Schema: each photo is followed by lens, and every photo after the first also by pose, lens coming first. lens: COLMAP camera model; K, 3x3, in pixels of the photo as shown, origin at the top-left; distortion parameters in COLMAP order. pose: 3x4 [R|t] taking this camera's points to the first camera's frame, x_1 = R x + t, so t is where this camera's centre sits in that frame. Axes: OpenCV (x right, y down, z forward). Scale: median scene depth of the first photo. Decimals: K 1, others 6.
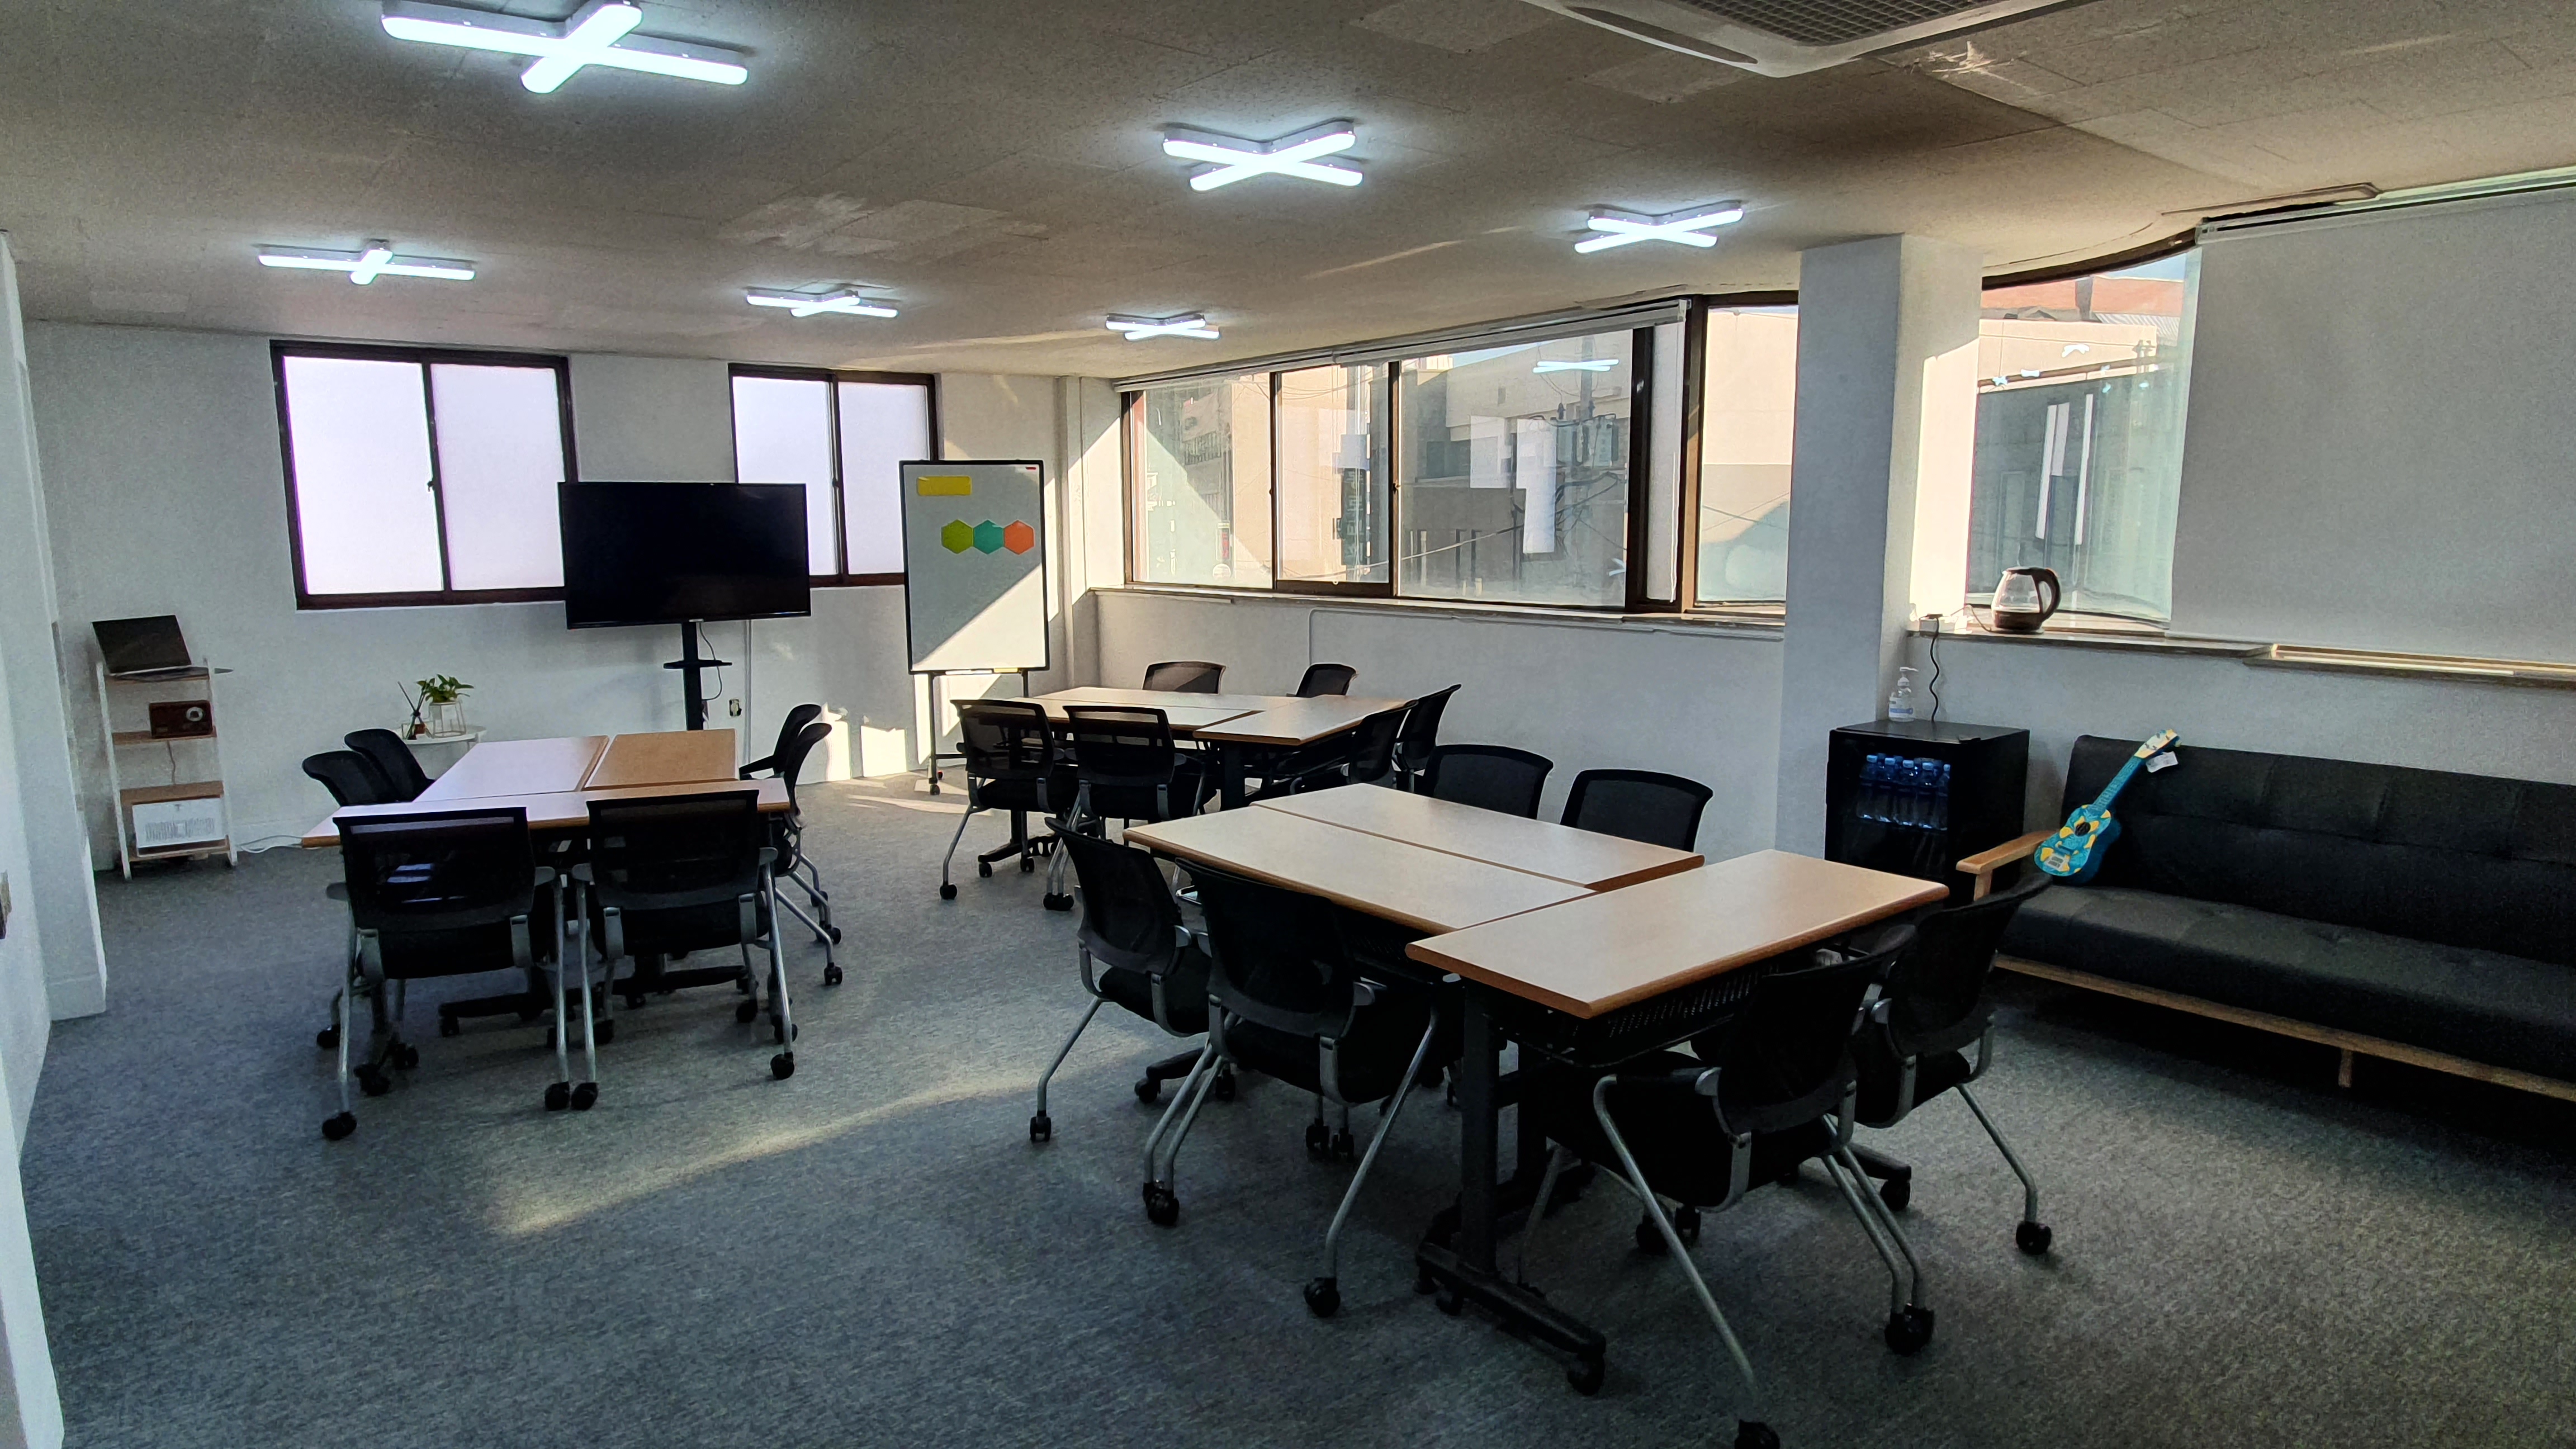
lens RADIAL K [[1407.9, 0, 1288.0], [0, 1407.9, 724.5], [0, 0, 1]] dist [0.001430, 0.000742]
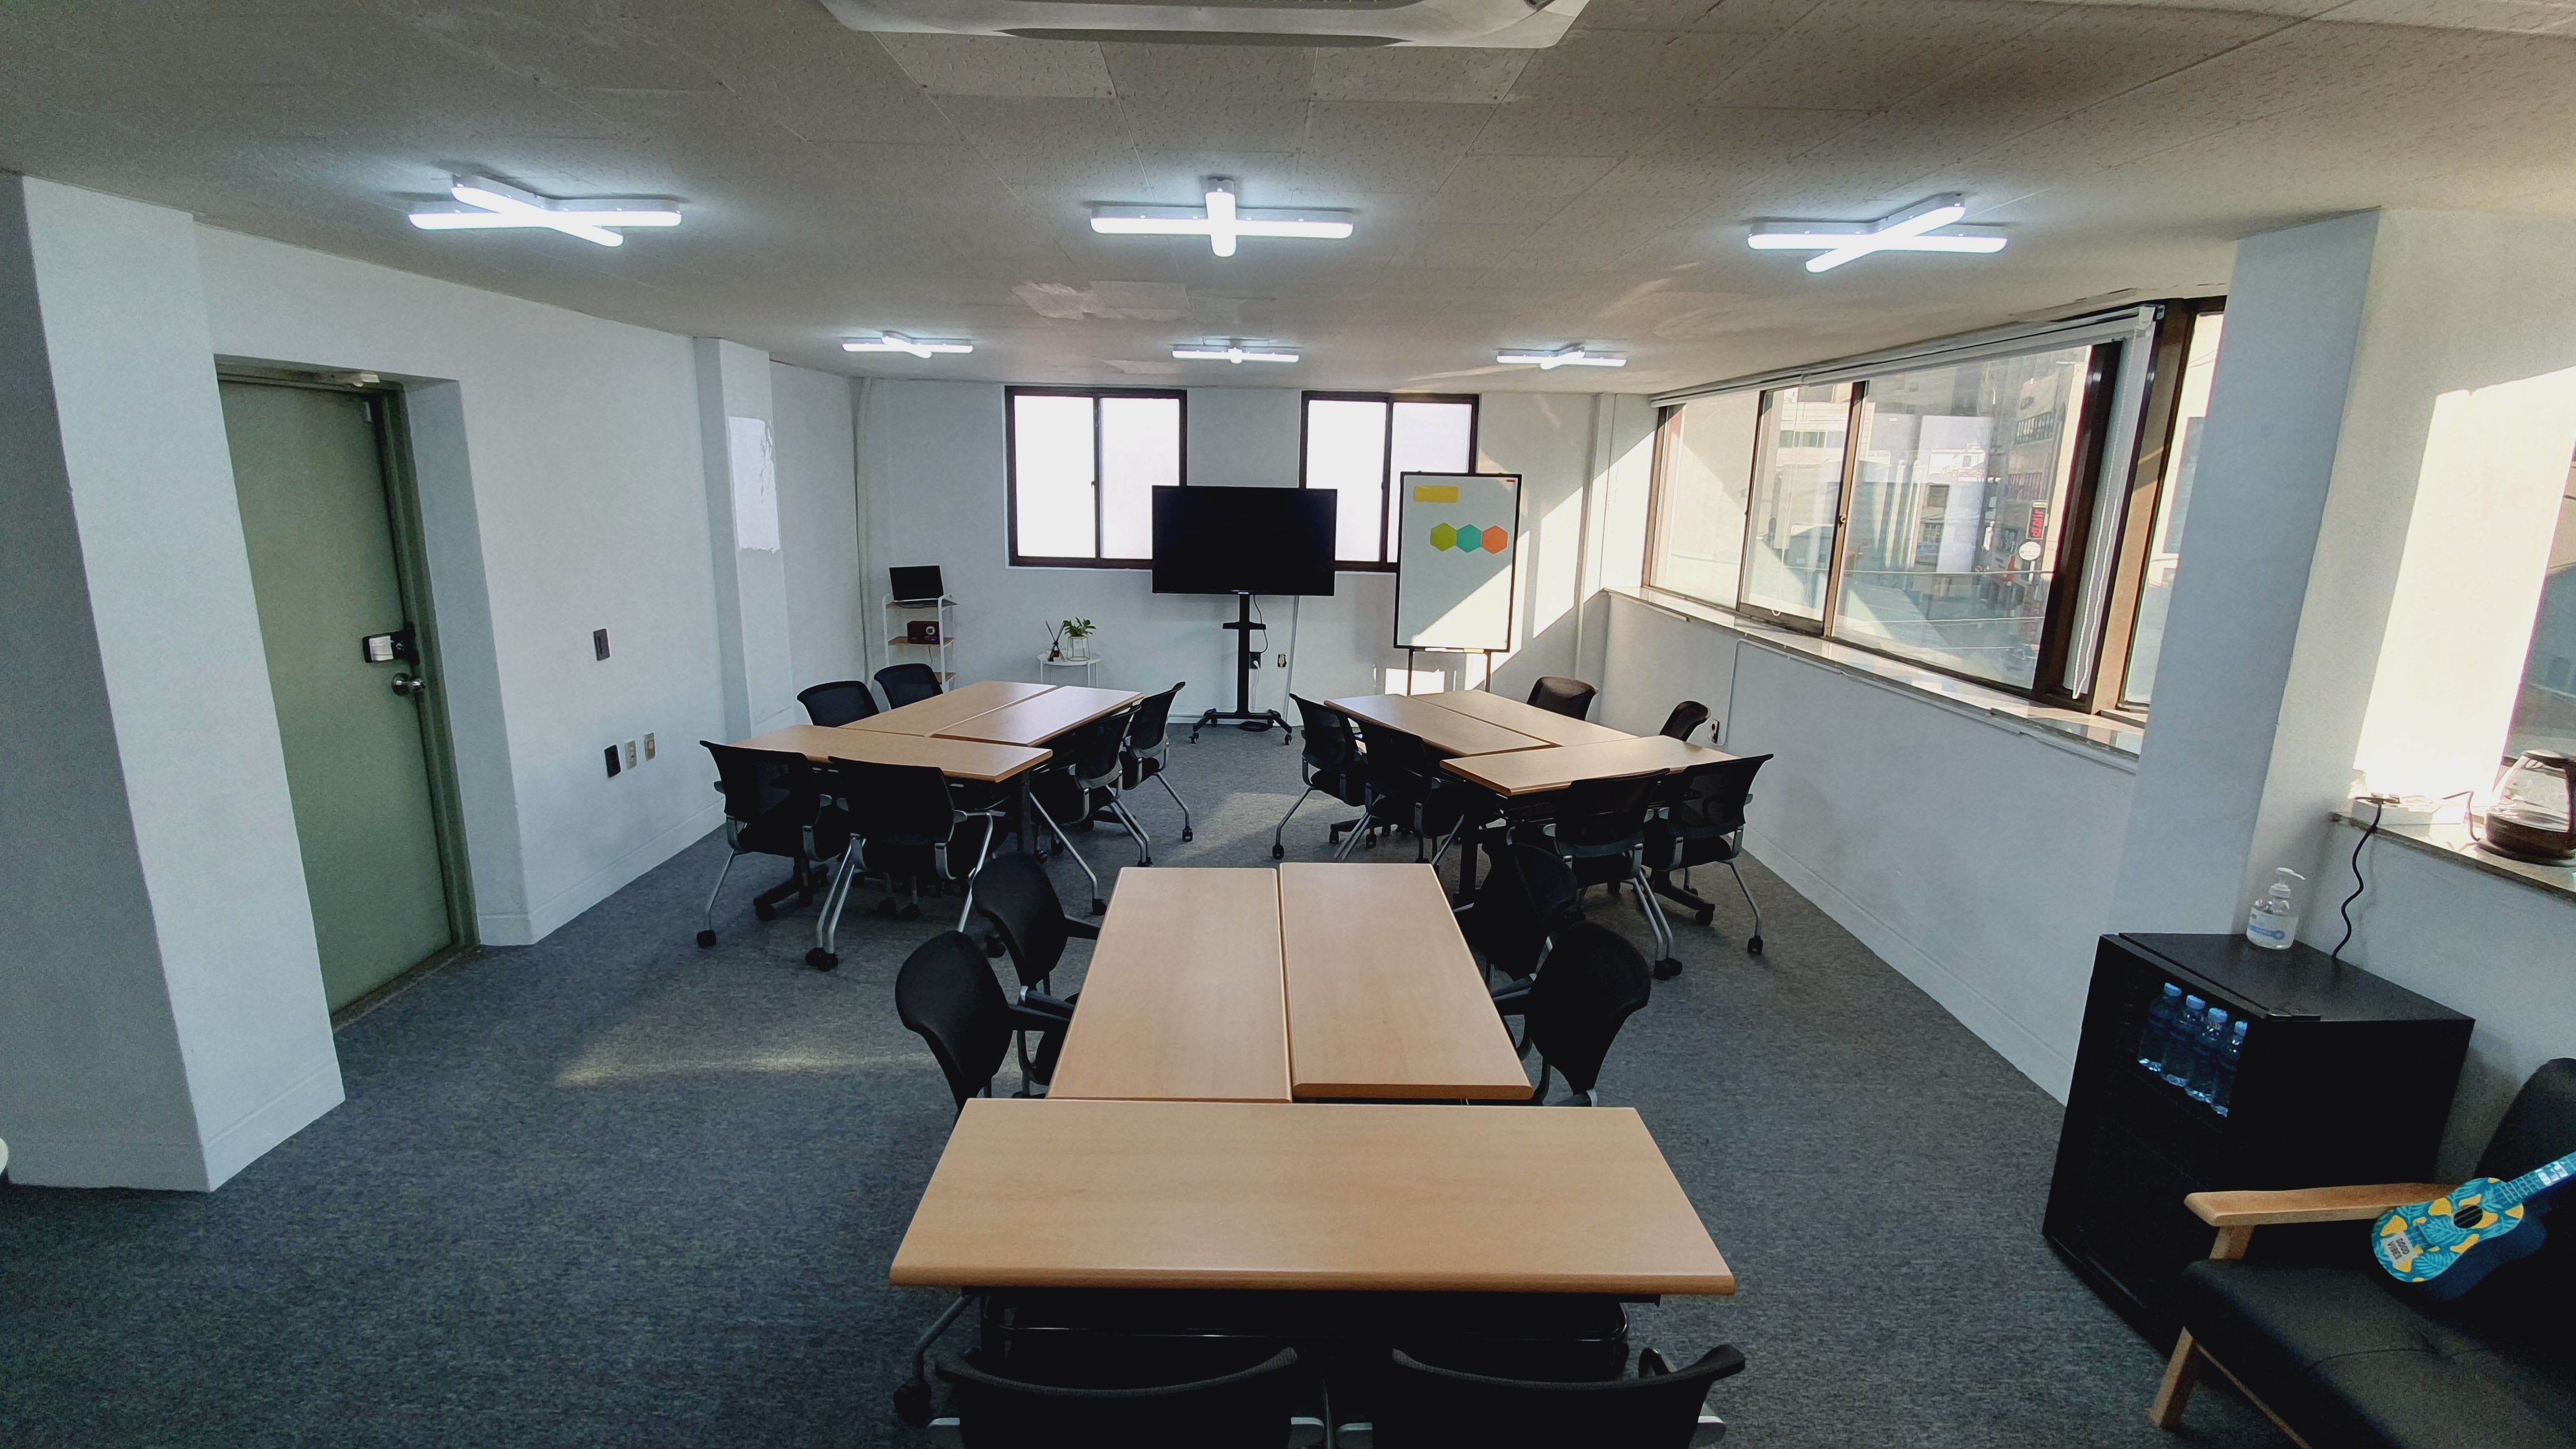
lens RADIAL K [[1113.1, 0, 1288.0], [0, 1113.1, 724.5], [0, 0, 1]] dist [0.000146, -0.010437]
pose [[0.791567, 0.162070, -0.589198, 0.261888], [-0.119708, 0.986633, 0.110568, -0.079502], [0.599242, -0.016990, 0.800387, 0.213909]]
